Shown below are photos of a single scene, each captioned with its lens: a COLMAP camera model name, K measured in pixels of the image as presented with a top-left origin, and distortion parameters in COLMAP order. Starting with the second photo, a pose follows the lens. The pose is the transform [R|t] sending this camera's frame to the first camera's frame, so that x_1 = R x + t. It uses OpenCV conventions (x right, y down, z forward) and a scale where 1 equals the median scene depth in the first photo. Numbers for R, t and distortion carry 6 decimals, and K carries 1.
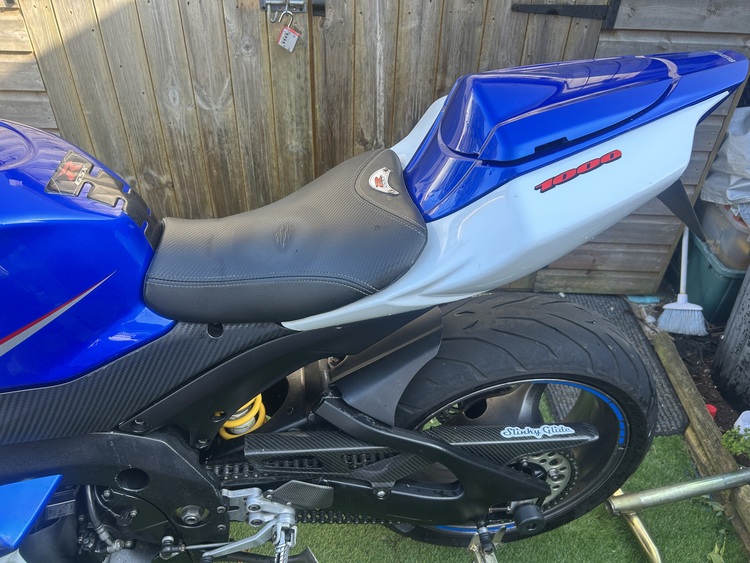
lens RADIAL K [[565.2, 0, 375.0], [0, 565.2, 281.5], [0, 0, 1]] dist [0.030237, -0.039191]
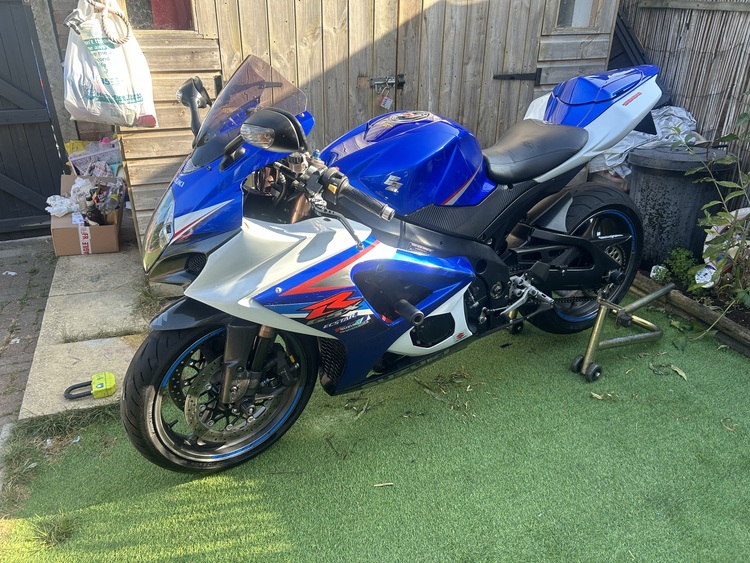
lens RADIAL K [[565.2, 0, 375.0], [0, 565.2, 281.5], [0, 0, 1]] dist [0.030237, -0.039191]
pose [[0.928487, -0.182495, 0.323432, -0.808988], [0.241640, 0.958226, -0.153011, 0.339774], [-0.281998, 0.220223, 0.933798, -0.469935]]
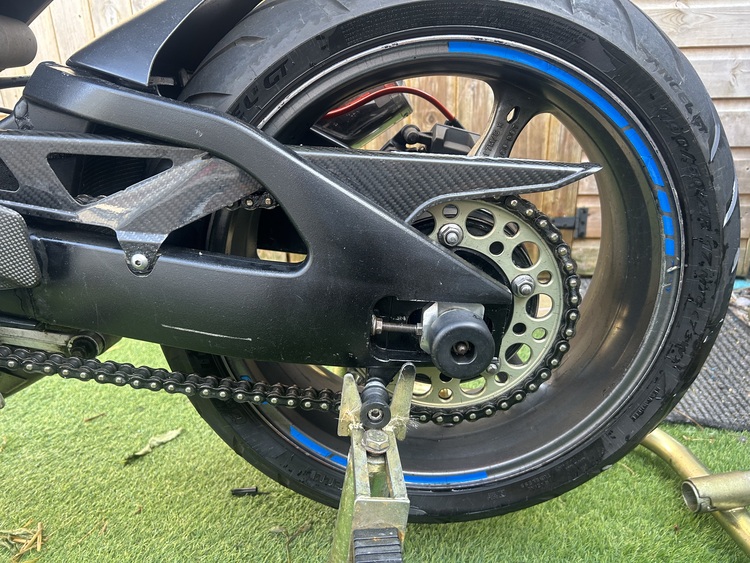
lens RADIAL K [[575.3, 0, 375.0], [0, 575.3, 281.5], [0, 0, 1]] dist [0.003873, -0.005889]
pose [[0.991585, -0.013202, -0.128779, 0.161797], [-0.021363, 0.964459, -0.263367, 0.302318], [0.127679, 0.263902, 0.956062, 0.328207]]
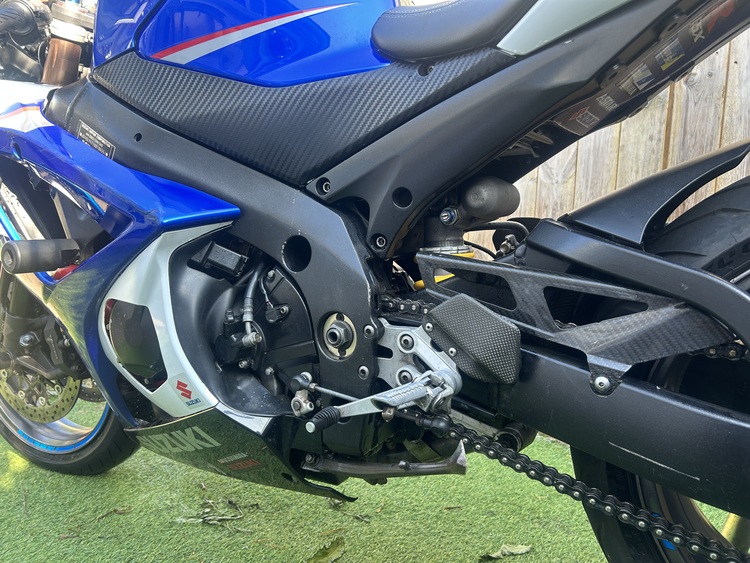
lens RADIAL K [[565.2, 0, 375.0], [0, 565.2, 281.5], [0, 0, 1]] dist [0.030237, -0.039191]
pose [[0.780569, 0.074206, -0.620650, 0.106026], [-0.369938, 0.855203, -0.363008, 0.339929], [0.503844, 0.512954, 0.694996, 0.252939]]
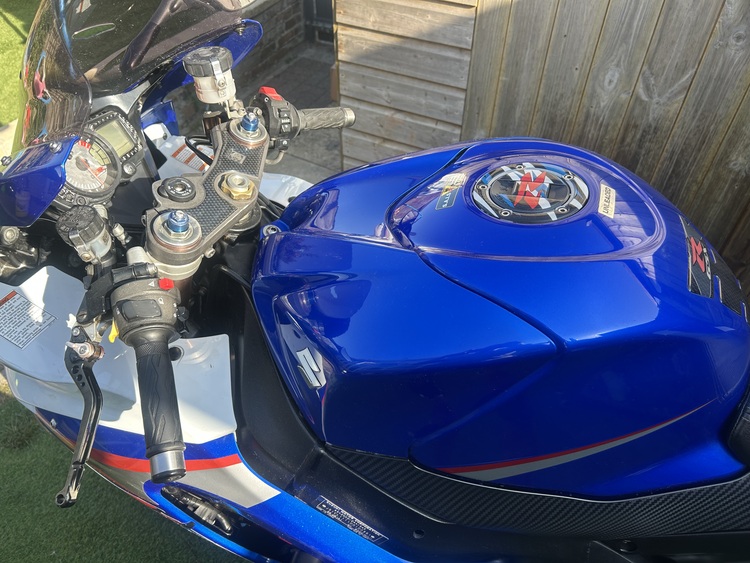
lens RADIAL K [[565.2, 0, 375.0], [0, 565.2, 281.5], [0, 0, 1]] dist [0.030237, -0.039191]
pose [[0.891847, 0.296223, -0.341849, -0.300971], [-0.257789, 0.953850, 0.153997, -0.076953], [0.371690, -0.049217, 0.927051, 0.058007]]
